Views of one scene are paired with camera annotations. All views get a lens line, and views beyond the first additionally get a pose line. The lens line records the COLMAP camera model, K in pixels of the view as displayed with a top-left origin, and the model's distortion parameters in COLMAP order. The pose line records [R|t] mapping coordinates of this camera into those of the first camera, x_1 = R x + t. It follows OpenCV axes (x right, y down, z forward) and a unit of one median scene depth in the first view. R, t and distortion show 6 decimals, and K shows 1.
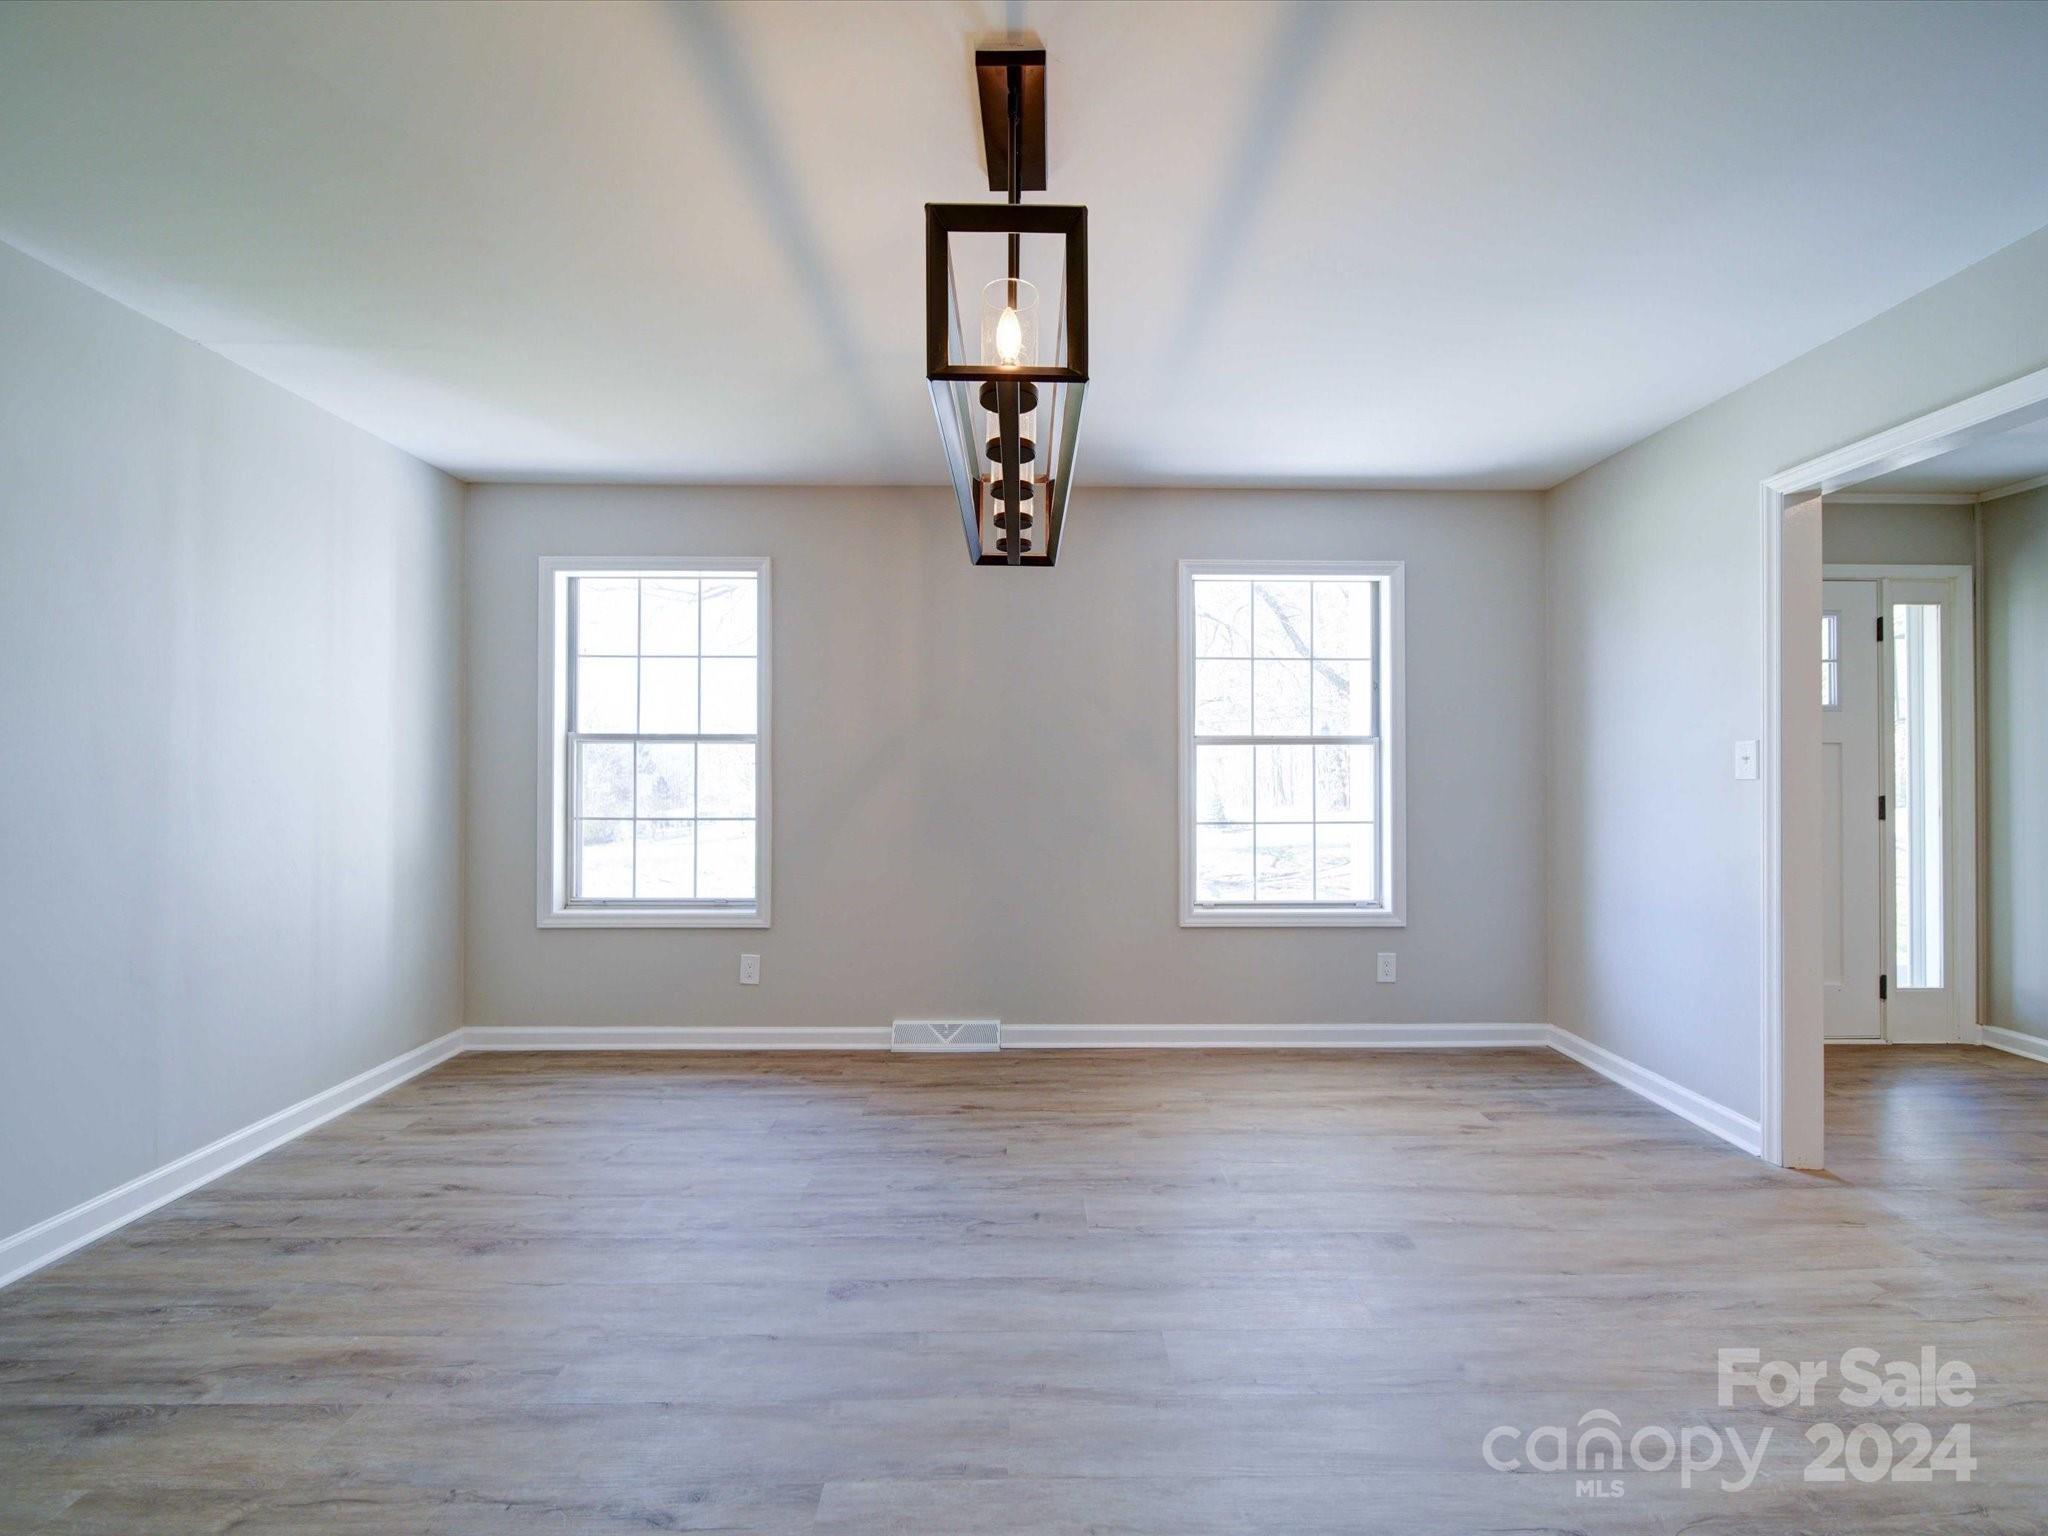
lens RADIAL K [[813.7, 0, 1033.3], [0, 813.7, 763.4], [0, 0, 1]] dist [0.000986, -0.001271]
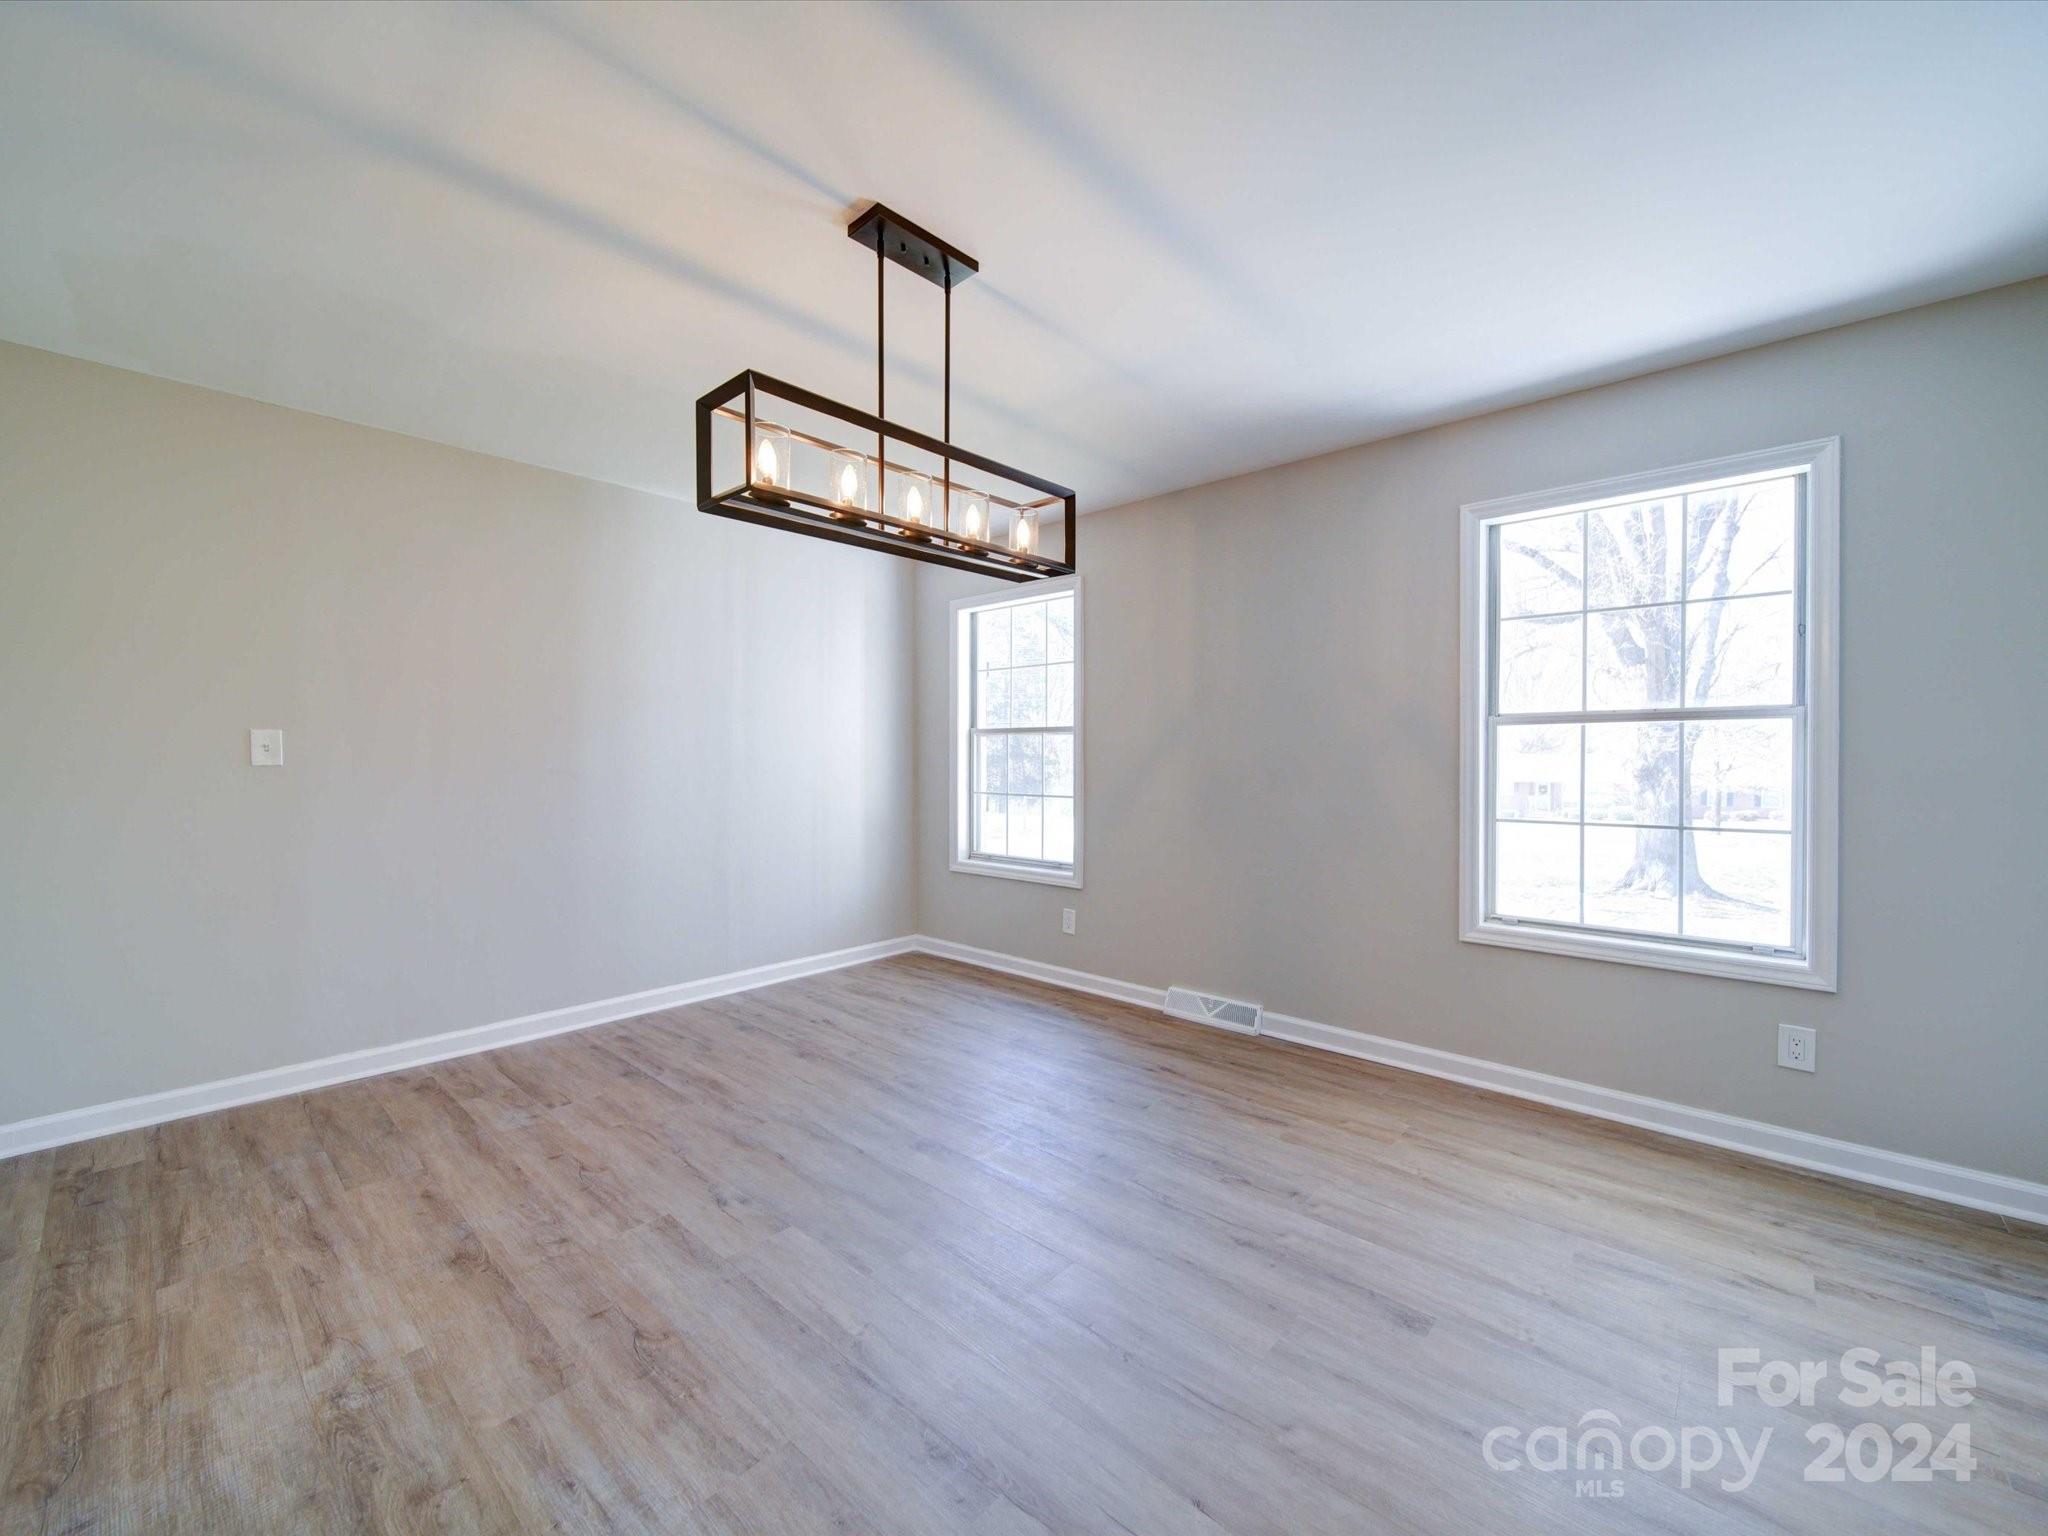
lens RADIAL K [[813.7, 0, 1033.3], [0, 813.7, 763.4], [0, 0, 1]] dist [0.000986, -0.001271]
pose [[0.735852, 0.004181, -0.677129, 0.455146], [0.006369, 0.999894, 0.013095, 0.002448], [0.677112, -0.013949, 0.735748, 0.083502]]
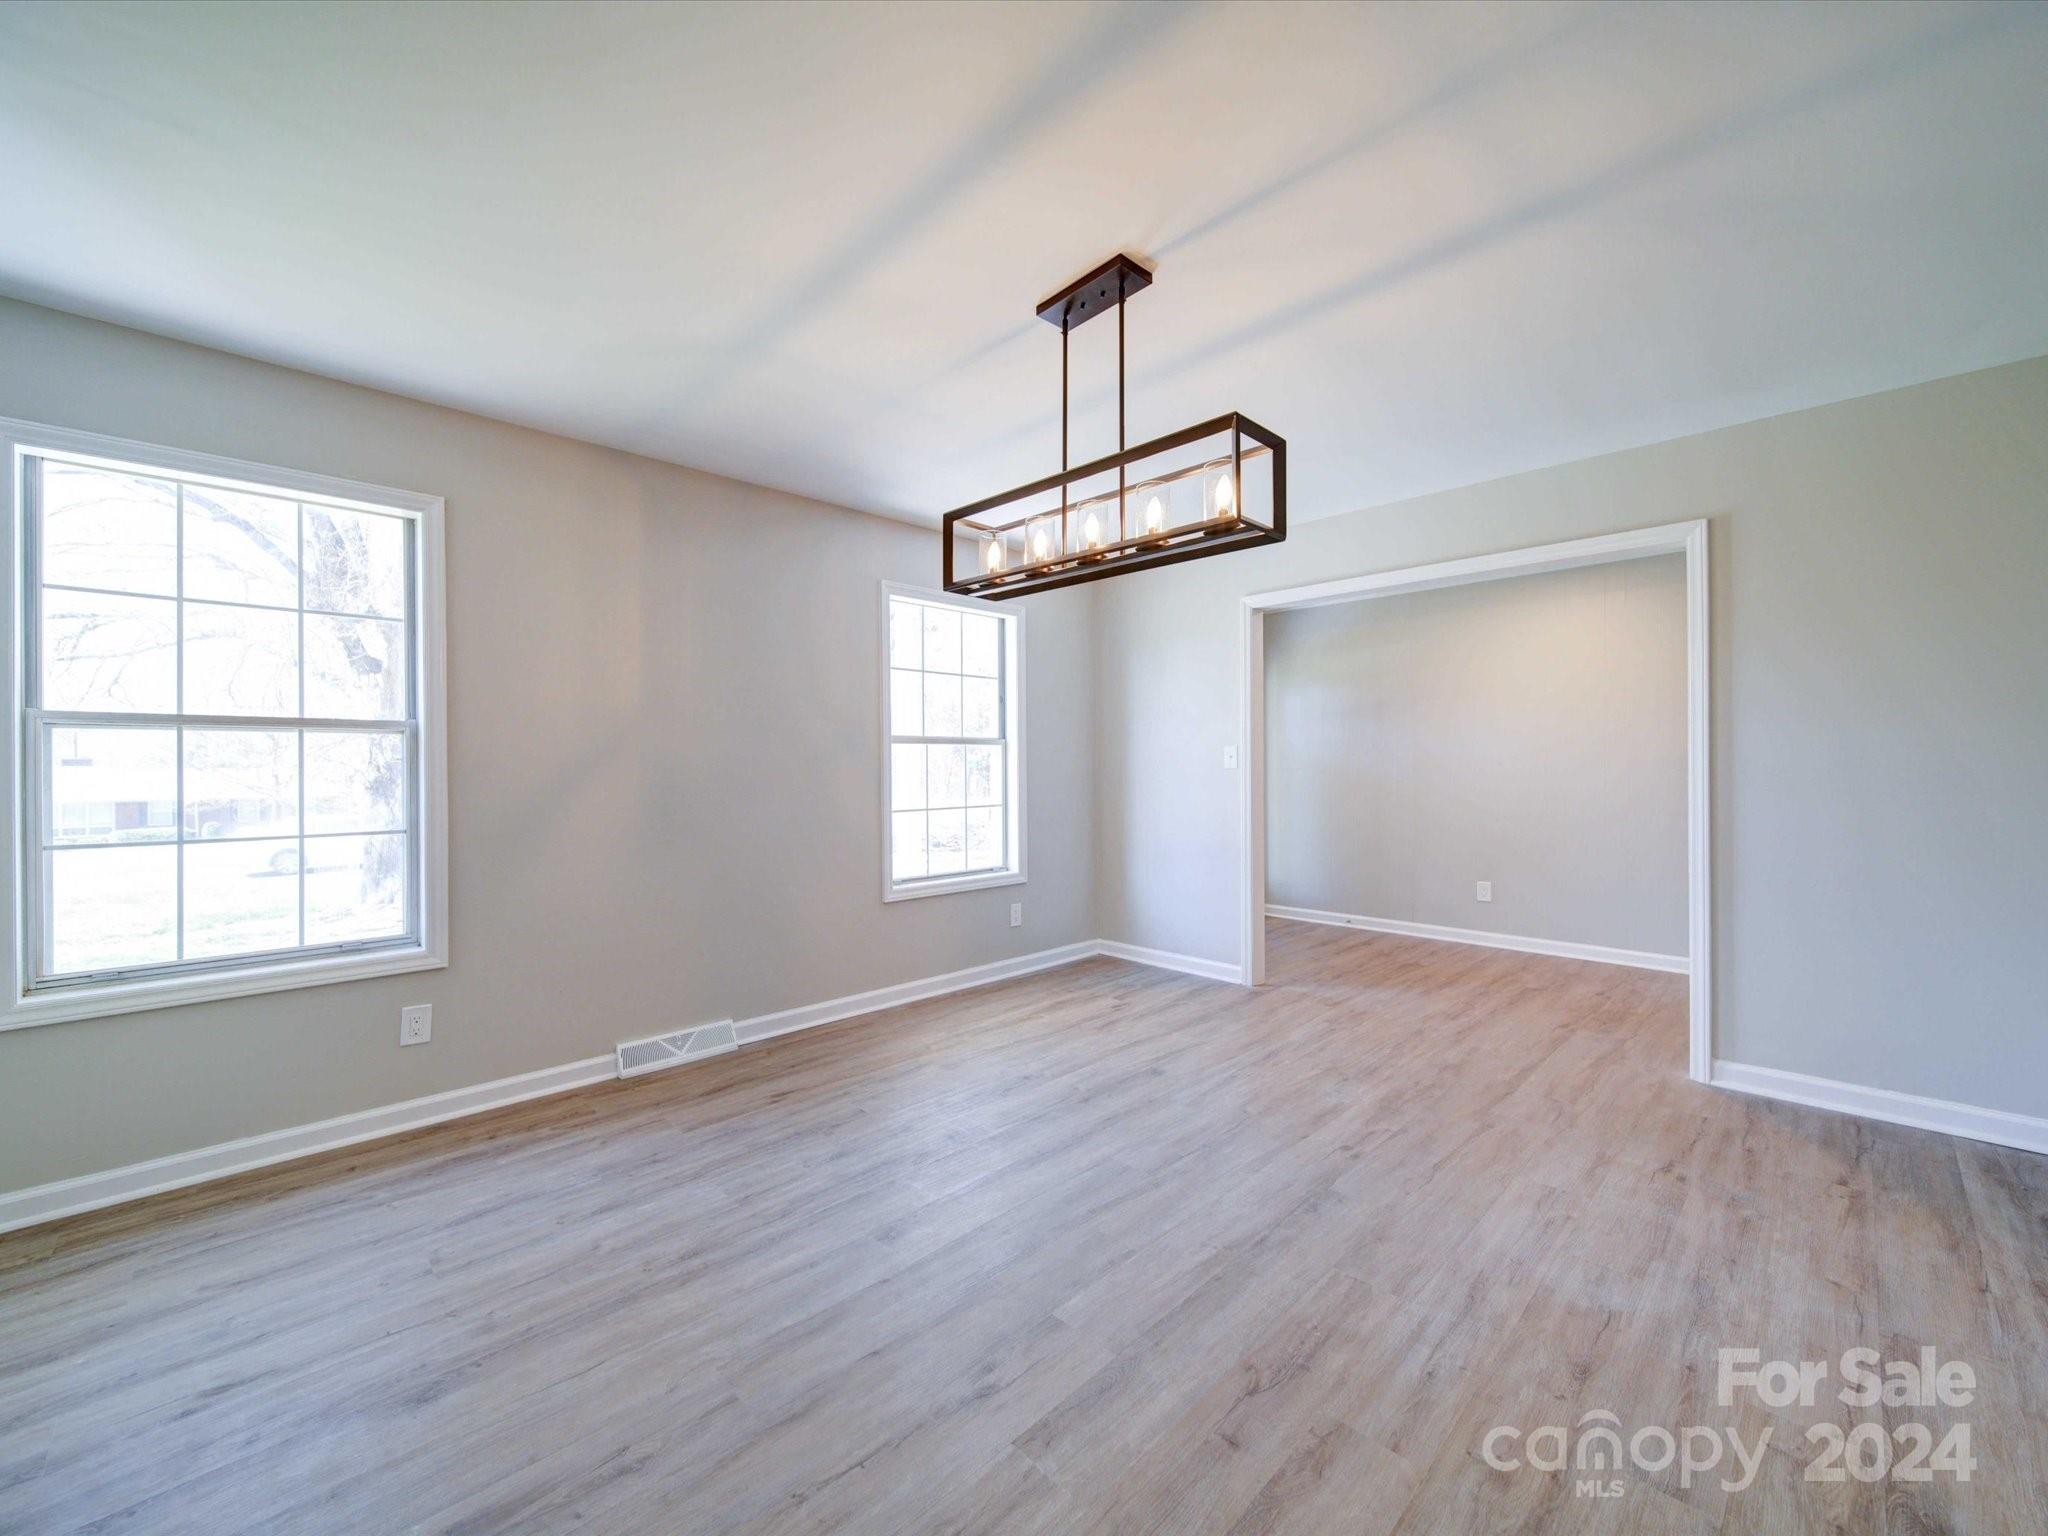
lens RADIAL K [[813.7, 0, 1033.3], [0, 813.7, 763.4], [0, 0, 1]] dist [0.000986, -0.001271]
pose [[0.721335, -0.003162, 0.692579, -0.487926], [0.000290, 0.999991, 0.004264, 0.000747], [-0.692586, -0.002874, 0.721330, 0.036094]]
